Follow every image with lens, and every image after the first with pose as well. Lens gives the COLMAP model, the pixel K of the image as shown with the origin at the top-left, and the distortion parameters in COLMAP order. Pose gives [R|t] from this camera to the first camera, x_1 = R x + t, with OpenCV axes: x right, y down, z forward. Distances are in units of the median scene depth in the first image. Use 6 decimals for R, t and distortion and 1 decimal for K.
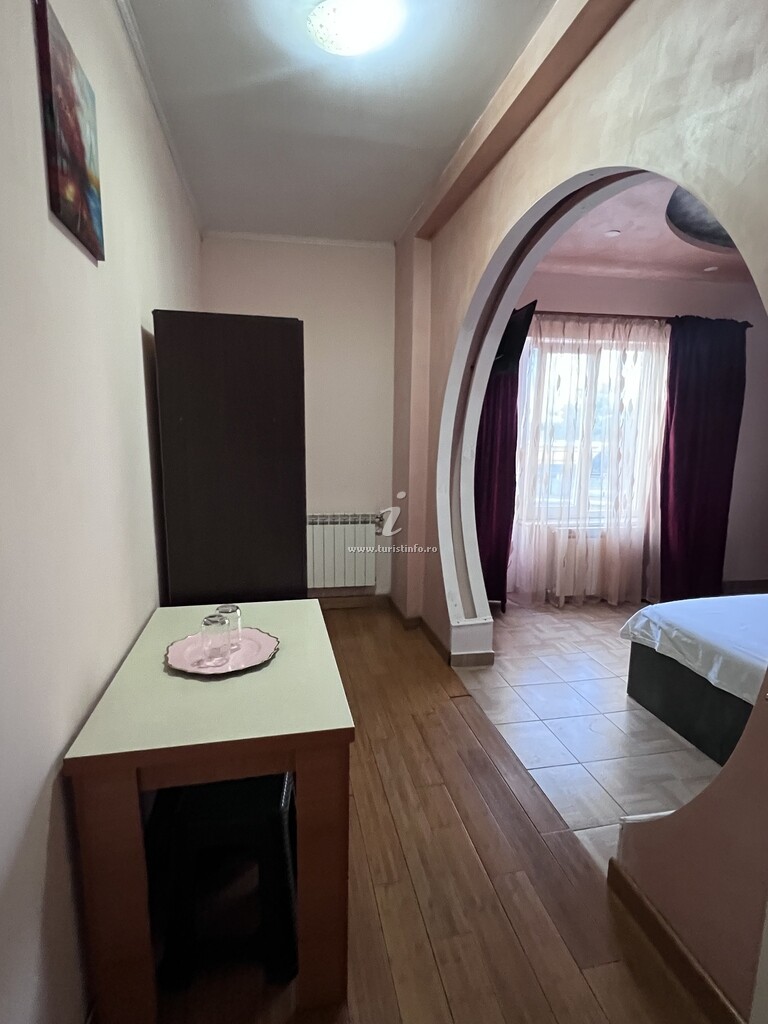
lens RADIAL K [[513.3, 0, 381.1], [0, 513.3, 512.5], [0, 0, 1]] dist [0.000776, 0.001666]
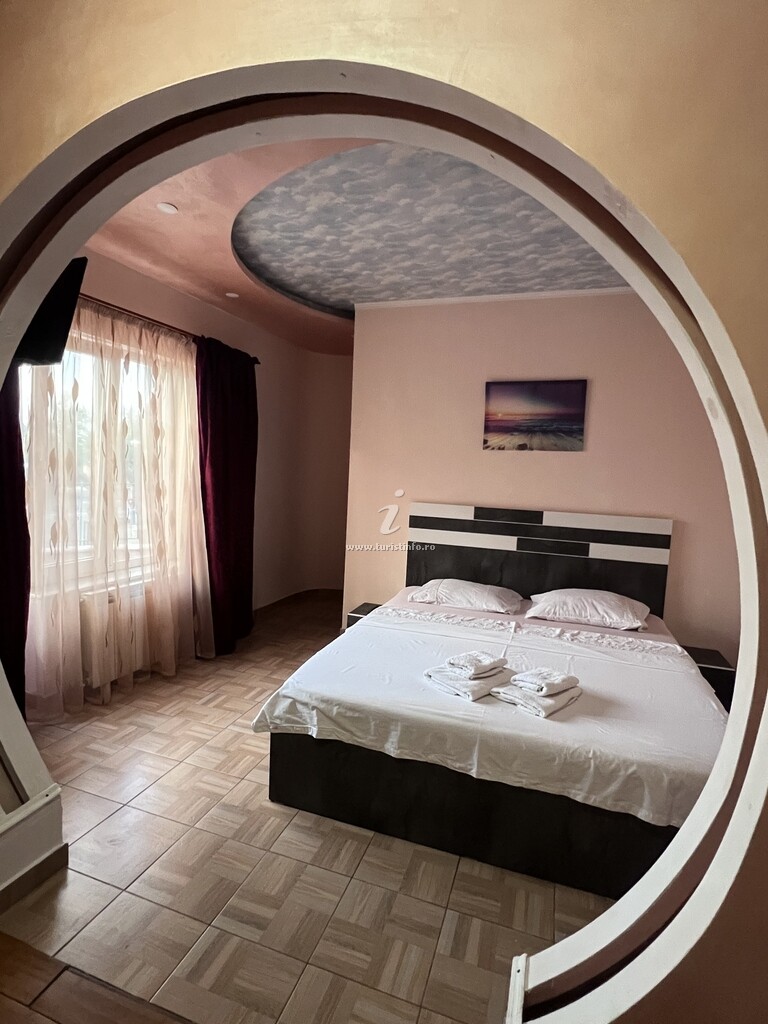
lens RADIAL K [[513.3, 0, 386.6], [0, 513.3, 512.9], [0, 0, 1]] dist [0.000776, 0.001666]
pose [[0.505055, -0.059416, 0.861040, -0.059760], [0.092227, 0.995631, 0.014606, -0.058166], [-0.858146, 0.072034, 0.508328, 0.296480]]
